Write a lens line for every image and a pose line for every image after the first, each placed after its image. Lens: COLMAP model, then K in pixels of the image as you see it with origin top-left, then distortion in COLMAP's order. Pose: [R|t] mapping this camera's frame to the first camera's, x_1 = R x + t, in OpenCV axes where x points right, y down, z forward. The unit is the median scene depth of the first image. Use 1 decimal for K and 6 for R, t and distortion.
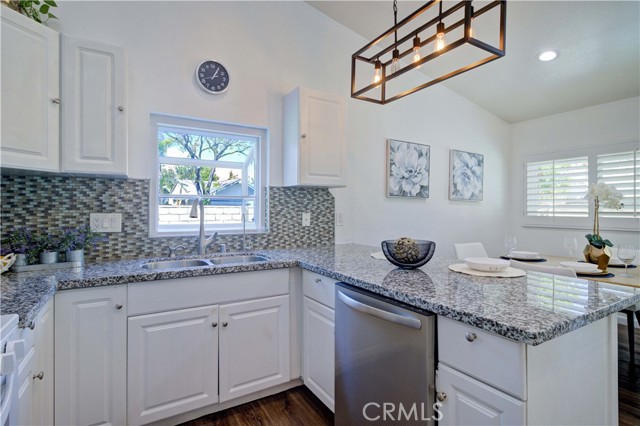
lens RADIAL K [[321.4, 0, 326.5], [0, 321.4, 208.6], [0, 0, 1]] dist [-0.008889, 0.000257]
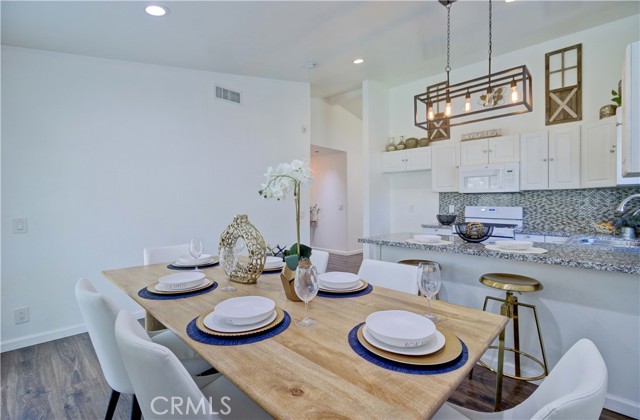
lens RADIAL K [[294.6, 0, 323.7], [0, 294.6, 205.0], [0, 0, 1]] dist [-0.011712, 0.005339]
pose [[-0.969948, -0.002332, -0.243301, 0.818193], [-0.003664, 0.999981, 0.005023, 0.000547], [0.243285, 0.005764, -0.969938, 1.419309]]
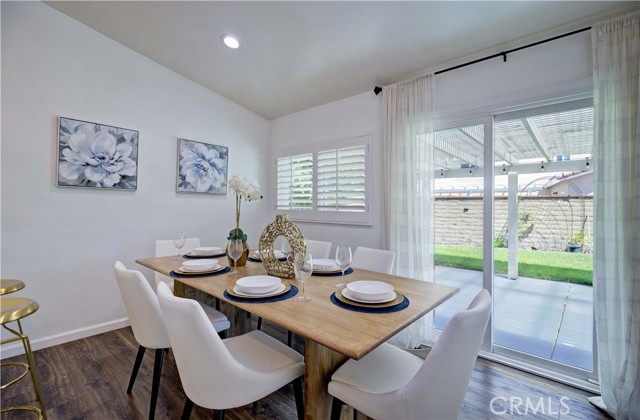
lens RADIAL K [[294.6, 0, 326.1], [0, 294.6, 204.3], [0, 0, 1]] dist [-0.011712, 0.005339]
pose [[0.950553, 0.003244, 0.310545, 0.725023], [-0.003737, 0.999993, 0.000992, 0.005792], [-0.310539, -0.002104, 0.950558, 0.084359]]
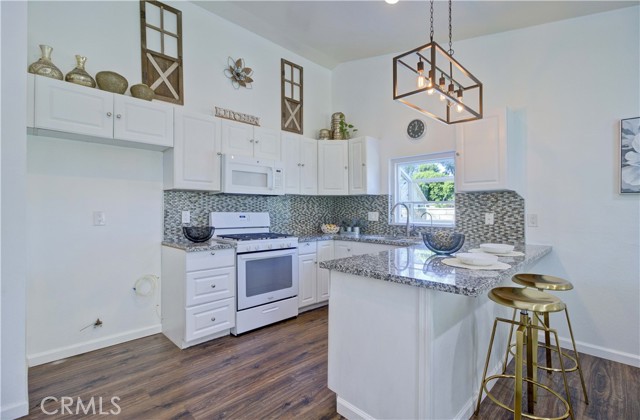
lens RADIAL K [[294.6, 0, 321.9], [0, 294.6, 206.0], [0, 0, 1]] dist [-0.011712, 0.005339]
pose [[0.230293, -0.014377, -0.973015, 0.843666], [-0.001711, 0.999883, -0.015179, 0.004512], [0.973120, 0.005161, 0.230242, 0.158895]]
